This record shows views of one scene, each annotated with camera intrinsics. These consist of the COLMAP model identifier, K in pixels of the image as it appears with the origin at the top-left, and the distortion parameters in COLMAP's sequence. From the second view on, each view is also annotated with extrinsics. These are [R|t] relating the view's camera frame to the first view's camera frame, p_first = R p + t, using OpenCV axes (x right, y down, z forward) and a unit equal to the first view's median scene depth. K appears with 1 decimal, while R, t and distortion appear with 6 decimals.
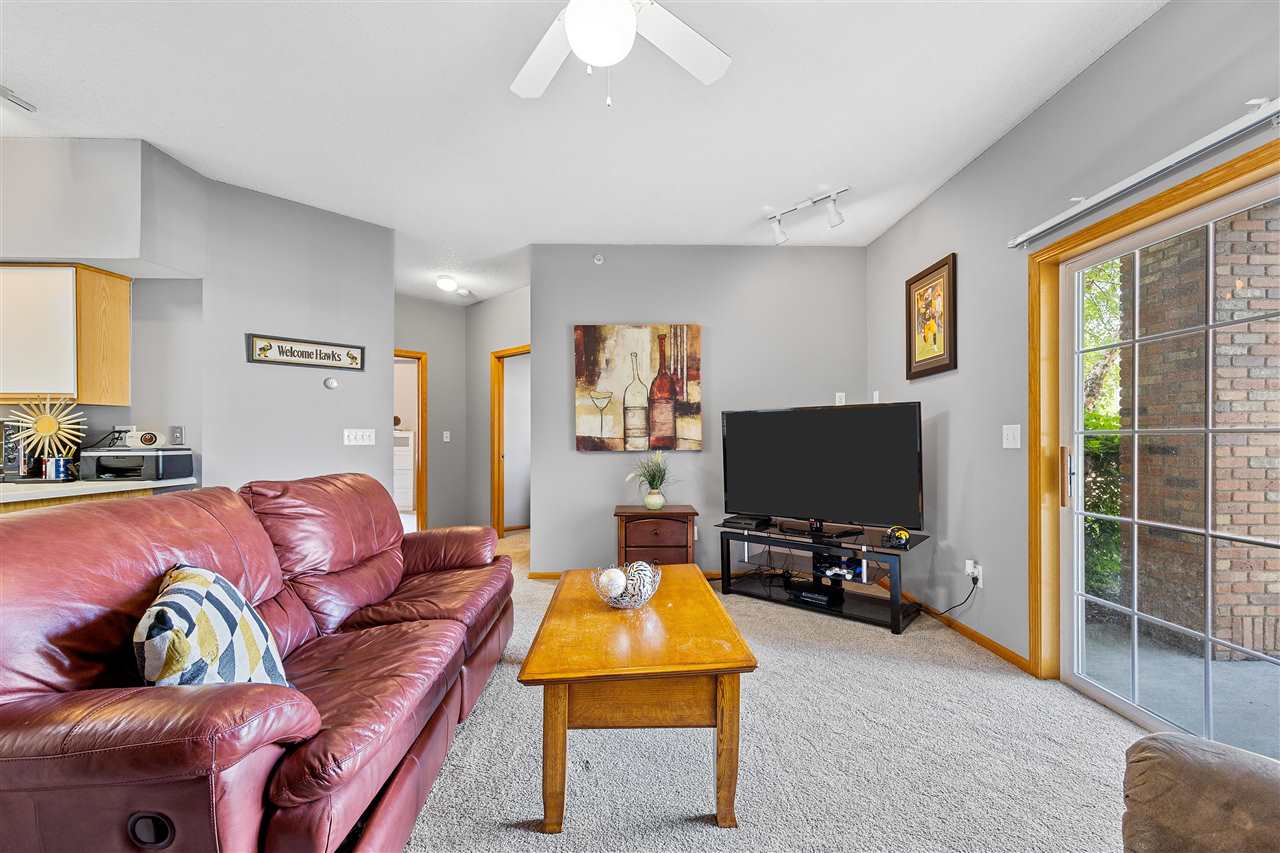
lens RADIAL K [[524.6, 0, 638.1], [0, 524.6, 440.1], [0, 0, 1]] dist [0.001315, 0.000276]
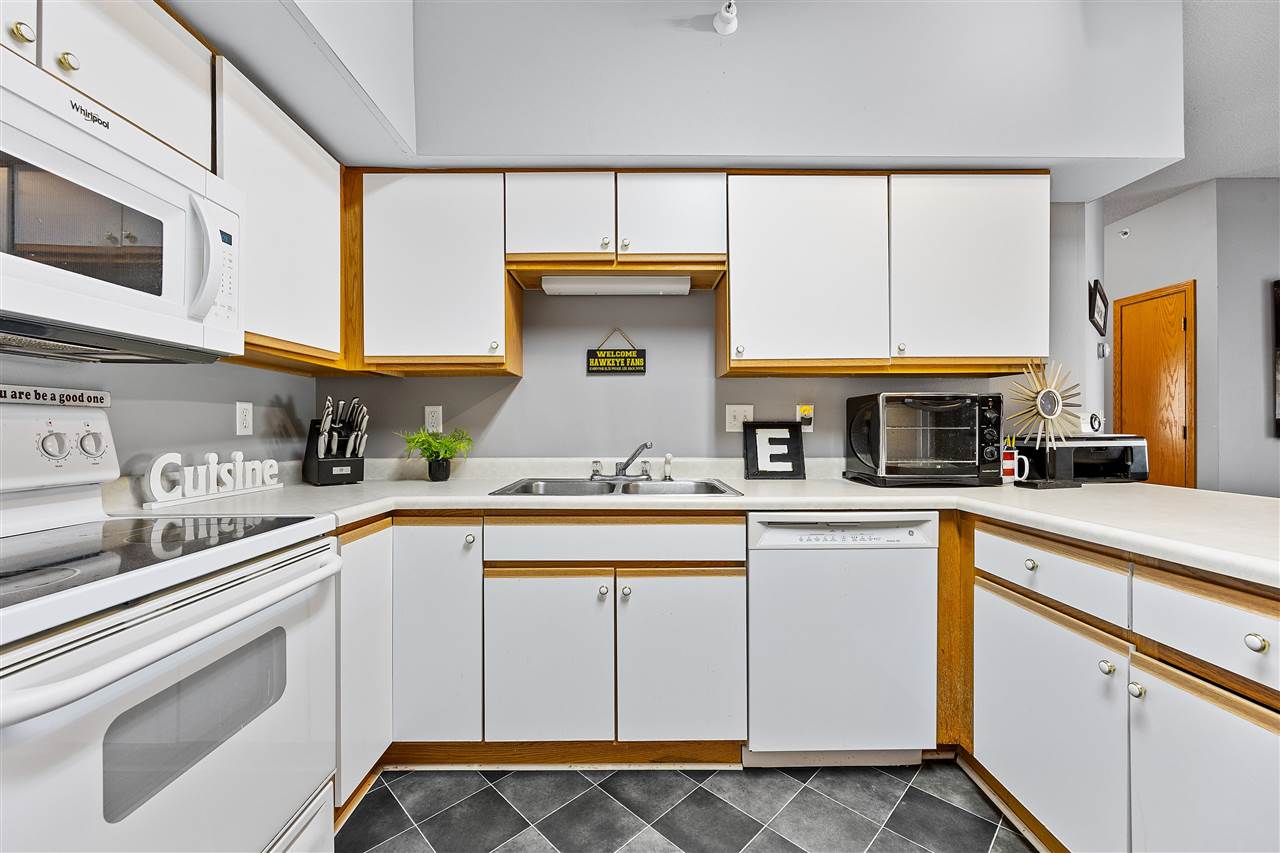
lens RADIAL K [[510.9, 0, 640.0], [0, 510.9, 426.5], [0, 0, 1]] dist [-0.000130, 0.000038]
pose [[0.999925, -0.003821, -0.011654, -1.206024], [0.003786, 0.999988, -0.002982, 0.002123], [0.011665, 0.002938, 0.999928, 0.244365]]
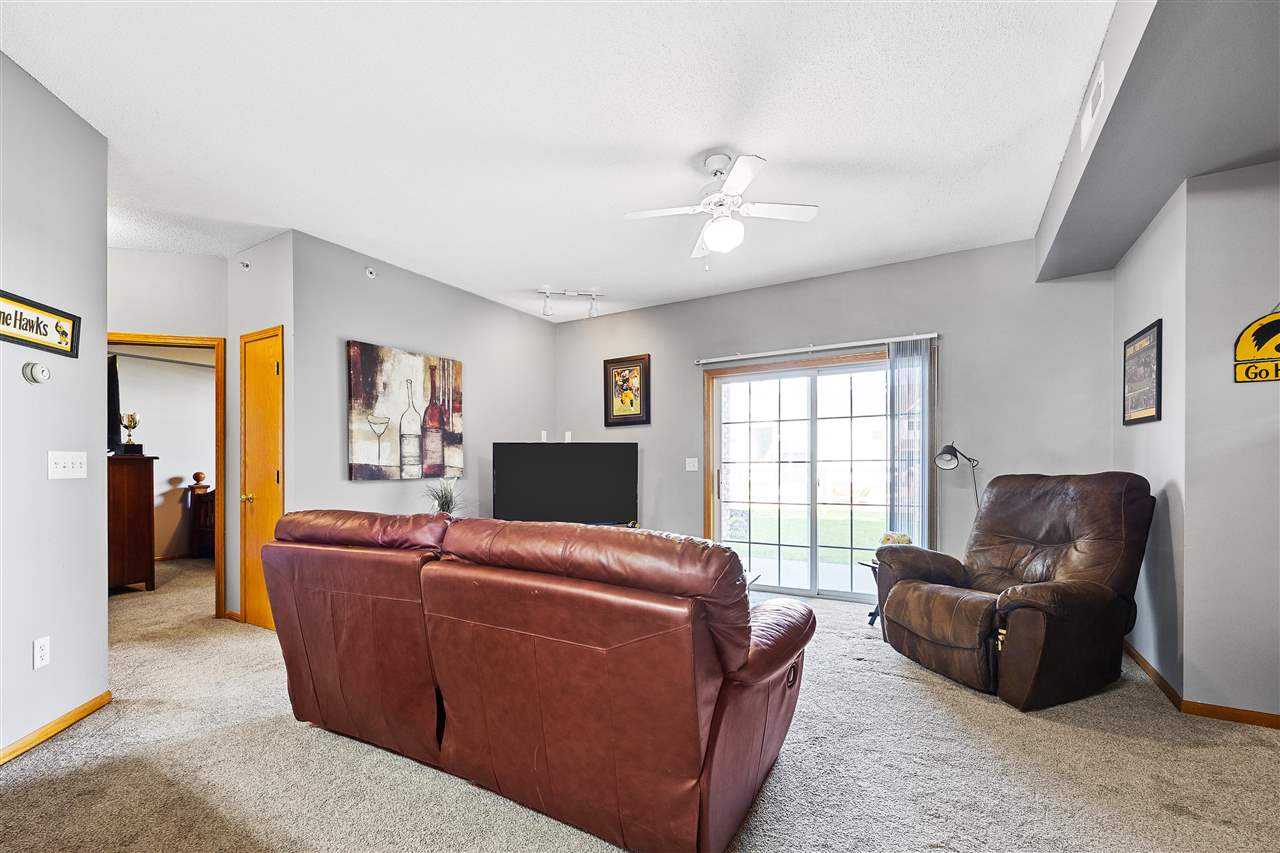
lens RADIAL K [[537.9, 0, 637.9], [0, 537.9, 469.7], [0, 0, 1]] dist [-0.000449, 0.000098]
pose [[0.522831, -0.007876, 0.852400, -0.721956], [0.006191, 0.999966, 0.005442, 0.000261], [-0.852414, 0.002432, 0.522862, 0.116529]]
